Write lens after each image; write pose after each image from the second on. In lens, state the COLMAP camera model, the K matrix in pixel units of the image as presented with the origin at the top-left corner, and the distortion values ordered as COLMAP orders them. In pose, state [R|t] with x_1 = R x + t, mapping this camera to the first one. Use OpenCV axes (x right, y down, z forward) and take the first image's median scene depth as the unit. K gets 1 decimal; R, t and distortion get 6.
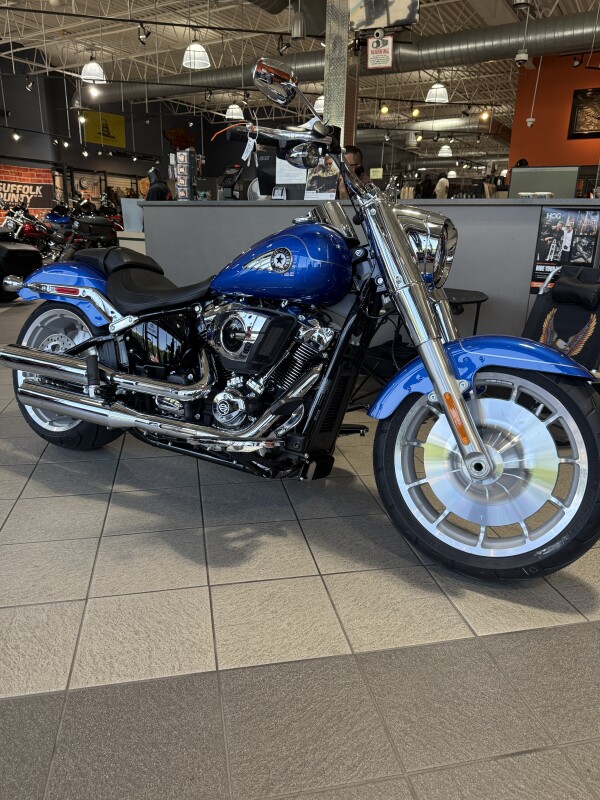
lens RADIAL K [[567.7, 0, 300.0], [0, 567.7, 400.0], [0, 0, 1]] dist [0.053034, -0.084229]
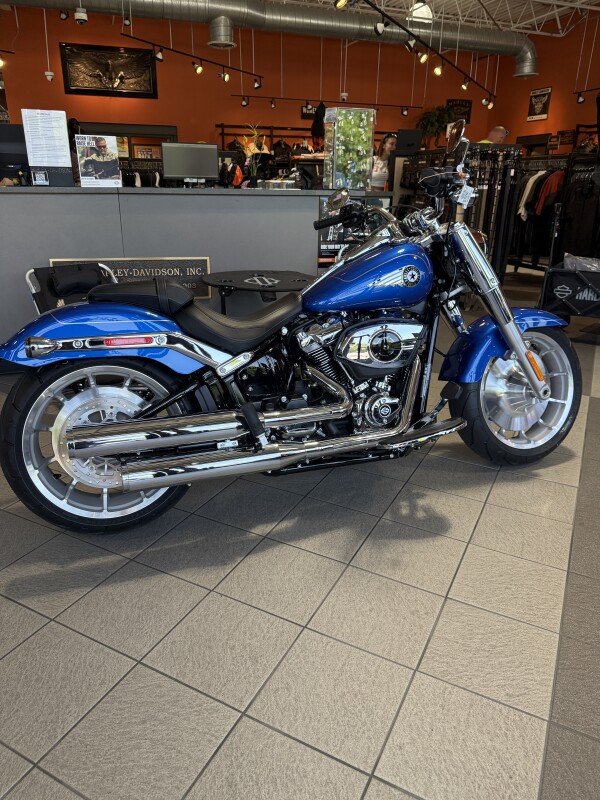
lens RADIAL K [[571.7, 0, 295.2], [0, 571.7, 401.6], [0, 0, 1]] dist [0.037516, -0.051300]
pose [[0.635530, -0.285030, 0.717537, -1.090998], [0.223011, 0.957516, 0.182835, -0.259248], [-0.739167, 0.043822, 0.672095, 0.370099]]
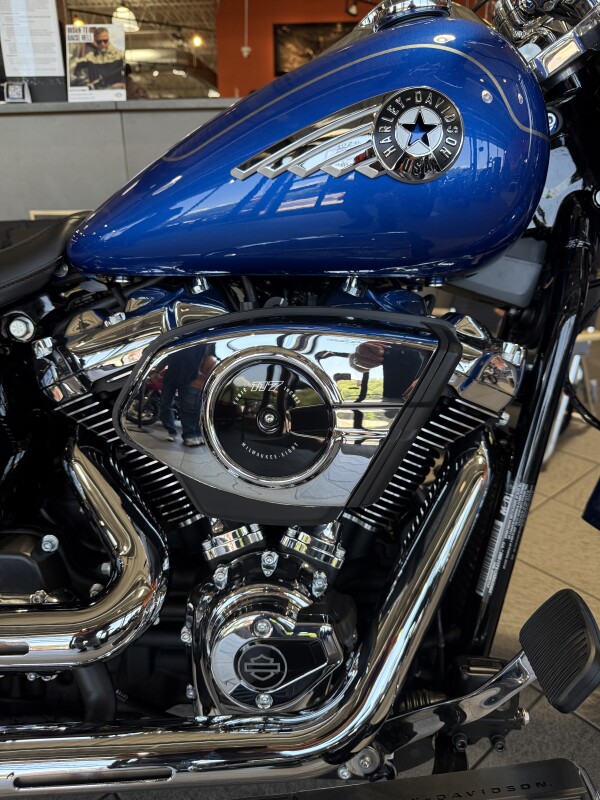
lens RADIAL K [[574.6, 0, 300.0], [0, 574.6, 400.0], [0, 0, 1]] dist [0.027874, -0.046459]
pose [[0.875206, -0.199742, 0.440587, -0.230501], [0.169214, 0.979645, 0.107989, -0.151122], [-0.453189, -0.019959, 0.891191, 0.741702]]
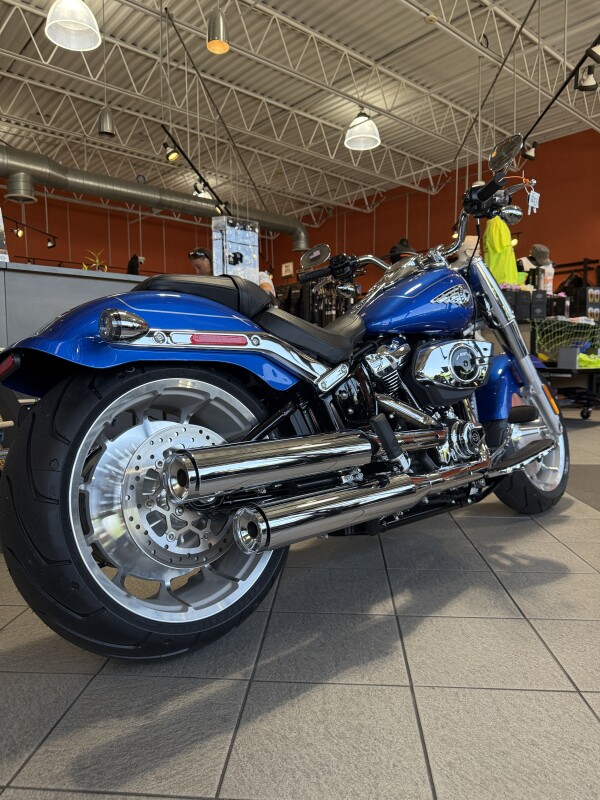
lens RADIAL K [[574.6, 0, 300.0], [0, 574.6, 400.0], [0, 0, 1]] dist [0.027874, -0.046459]
pose [[0.275243, -0.084090, 0.957690, -1.184637], [0.292938, 0.956131, -0.000239, -0.138390], [-0.915657, 0.280610, 0.287802, 0.994126]]
